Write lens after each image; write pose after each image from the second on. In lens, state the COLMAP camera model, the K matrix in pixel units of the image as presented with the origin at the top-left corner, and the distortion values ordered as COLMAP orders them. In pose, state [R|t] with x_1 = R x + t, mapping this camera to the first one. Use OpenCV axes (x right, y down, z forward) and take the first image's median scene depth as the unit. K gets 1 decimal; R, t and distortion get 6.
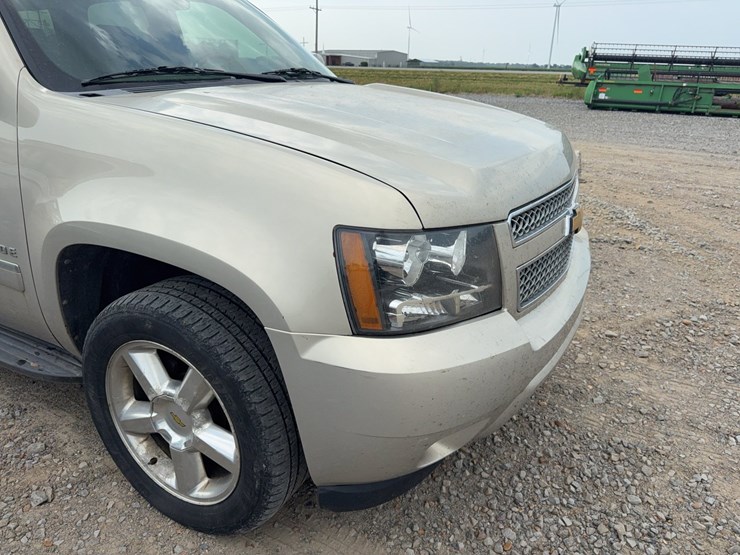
lens RADIAL K [[524.7, 0, 368.3], [0, 524.7, 281.9], [0, 0, 1]] dist [-0.004123, -0.008082]
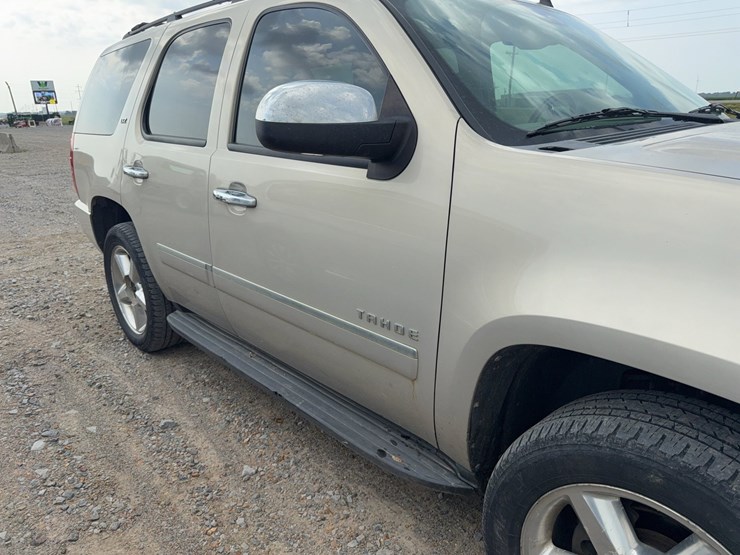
lens RADIAL K [[512.4, 0, 366.6], [0, 512.4, 275.6], [0, 0, 1]] dist [0.052368, -0.048681]
pose [[0.944694, 0.052896, -0.323658, -0.519400], [-0.078699, 0.994634, -0.067153, -0.094983], [0.318369, 0.088911, 0.943788, 0.200890]]
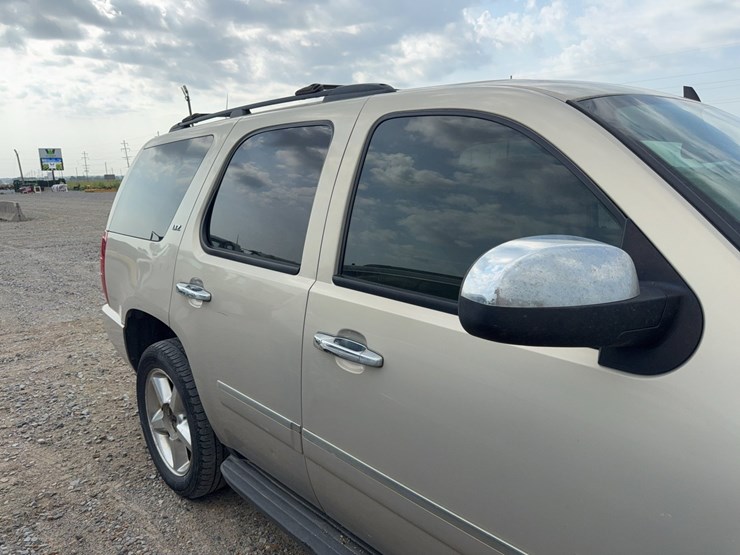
lens RADIAL K [[512.2, 0, 371.5], [0, 512.2, 279.4], [0, 0, 1]] dist [0.034364, -0.033863]
pose [[0.949327, 0.014168, -0.313969, -0.891235], [-0.072899, 0.981665, -0.176121, -0.301935], [0.305718, 0.190085, 0.932955, 0.365997]]
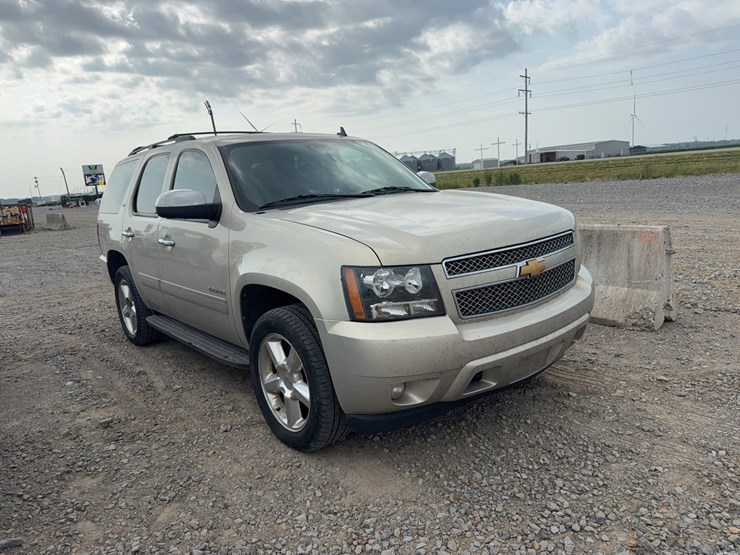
lens RADIAL K [[512.2, 0, 371.5], [0, 512.2, 279.4], [0, 0, 1]] dist [0.034364, -0.033863]
pose [[0.924797, -0.021899, -0.379831, 0.582848], [-0.047067, 0.984088, -0.171333, 0.205958], [0.377539, 0.176326, 0.909051, -0.568463]]
